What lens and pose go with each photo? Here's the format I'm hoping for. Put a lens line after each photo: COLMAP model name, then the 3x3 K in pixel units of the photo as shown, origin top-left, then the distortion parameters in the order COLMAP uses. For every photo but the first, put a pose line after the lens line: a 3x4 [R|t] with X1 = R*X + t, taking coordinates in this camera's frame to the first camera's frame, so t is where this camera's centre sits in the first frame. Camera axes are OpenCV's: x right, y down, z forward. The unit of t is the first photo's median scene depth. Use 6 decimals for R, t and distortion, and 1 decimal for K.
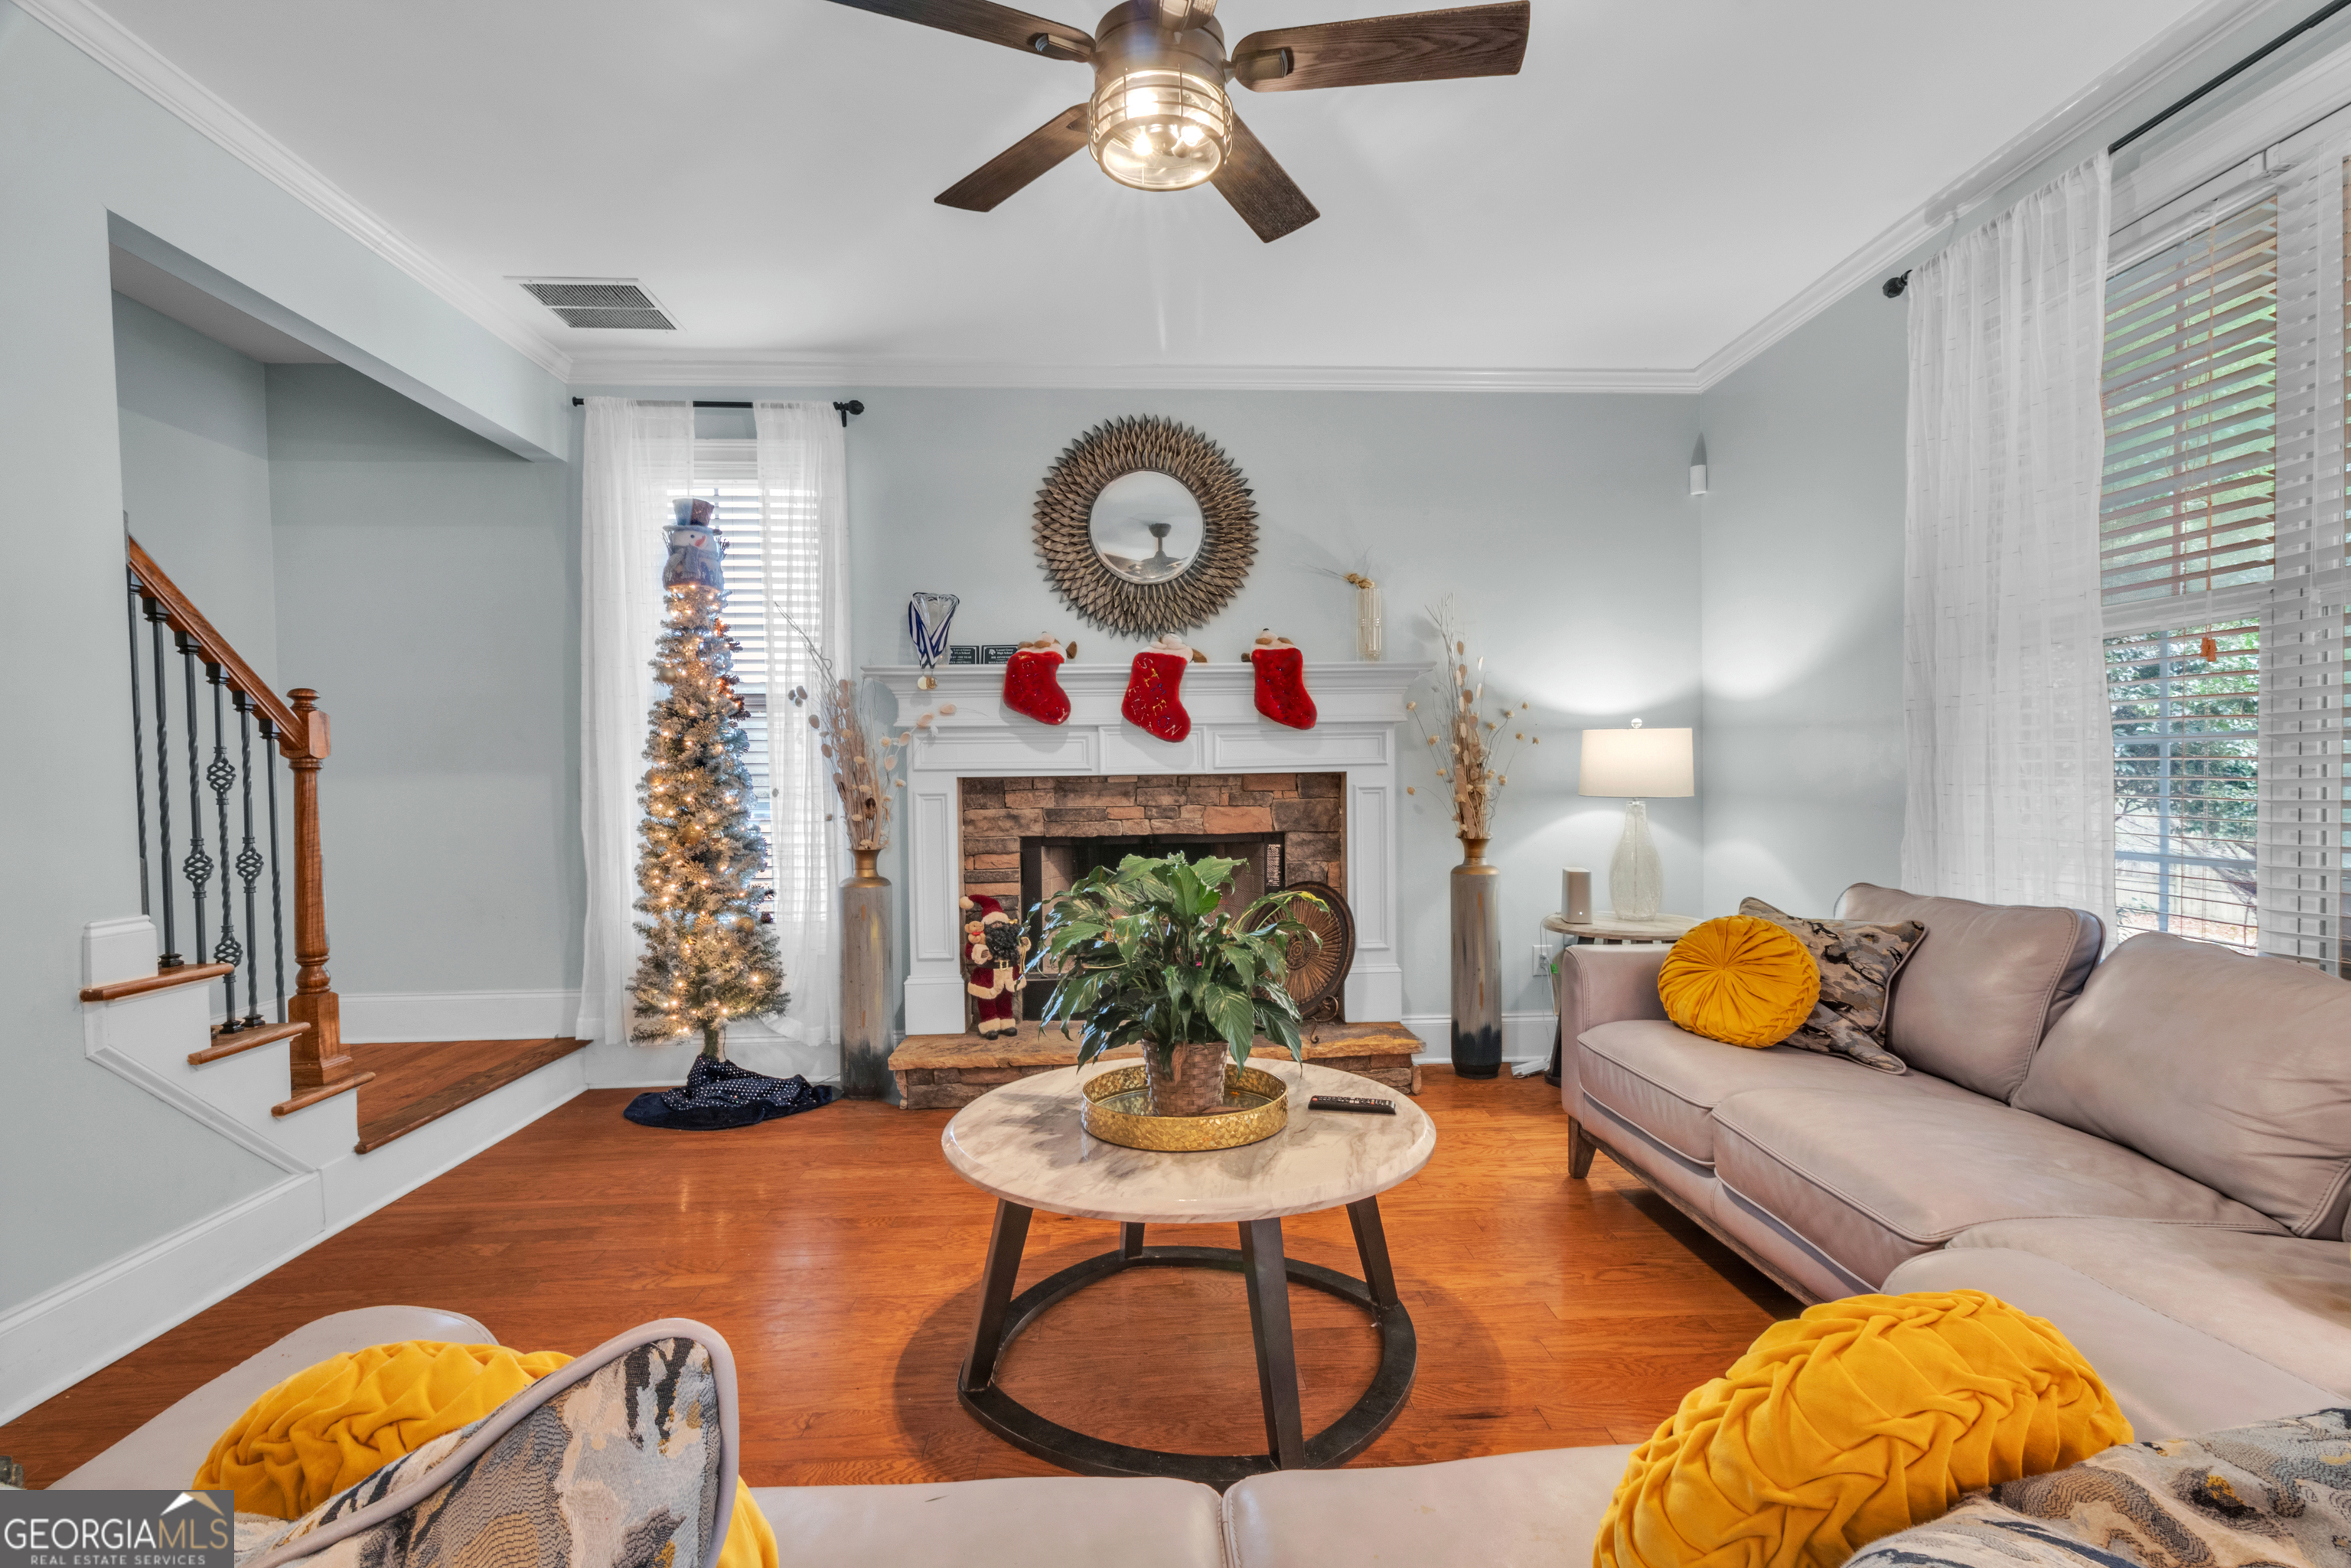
lens RADIAL K [[1123.7, 0, 1231.8], [0, 1123.7, 810.3], [0, 0, 1]] dist [0.001135, 0.000384]
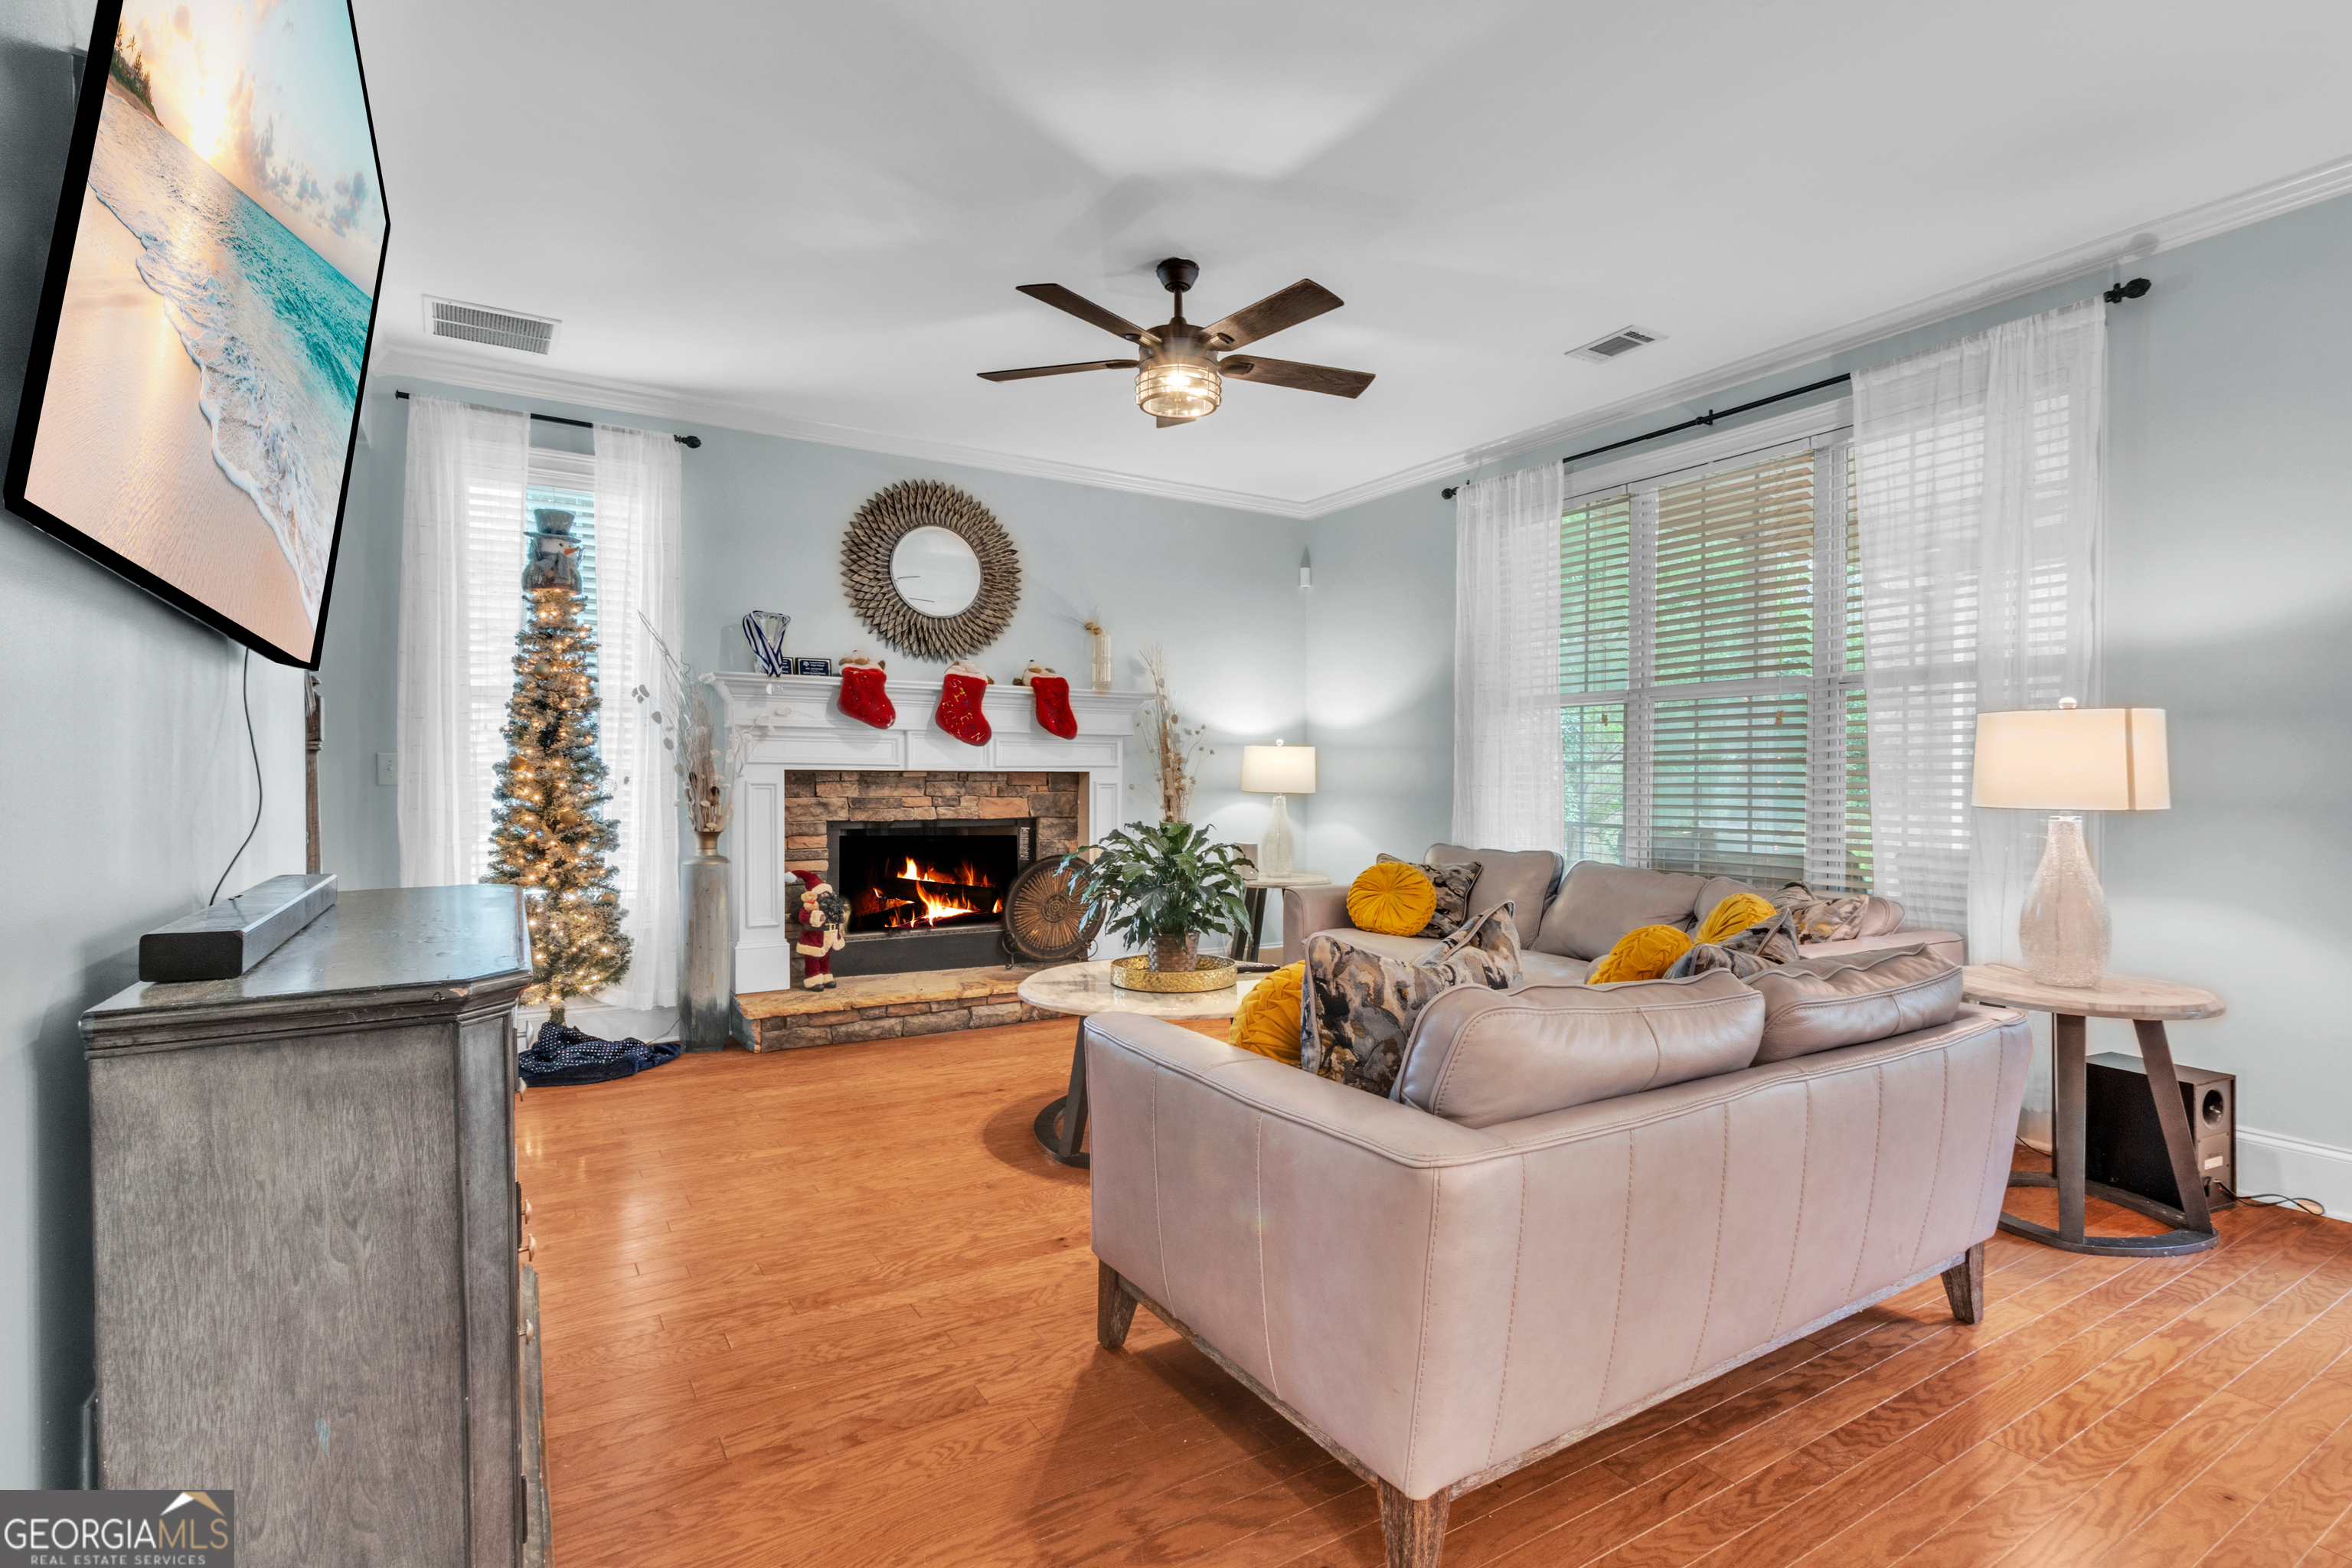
lens RADIAL K [[1149.0, 0, 1234.5], [0, 1149.0, 792.4], [0, 0, 1]] dist [0.000502, 0.000287]
pose [[0.869942, 0.010479, 0.493042, -0.430837], [-0.001307, 0.999820, -0.018944, 0.016309], [-0.493152, 0.015836, 0.869799, -0.274305]]
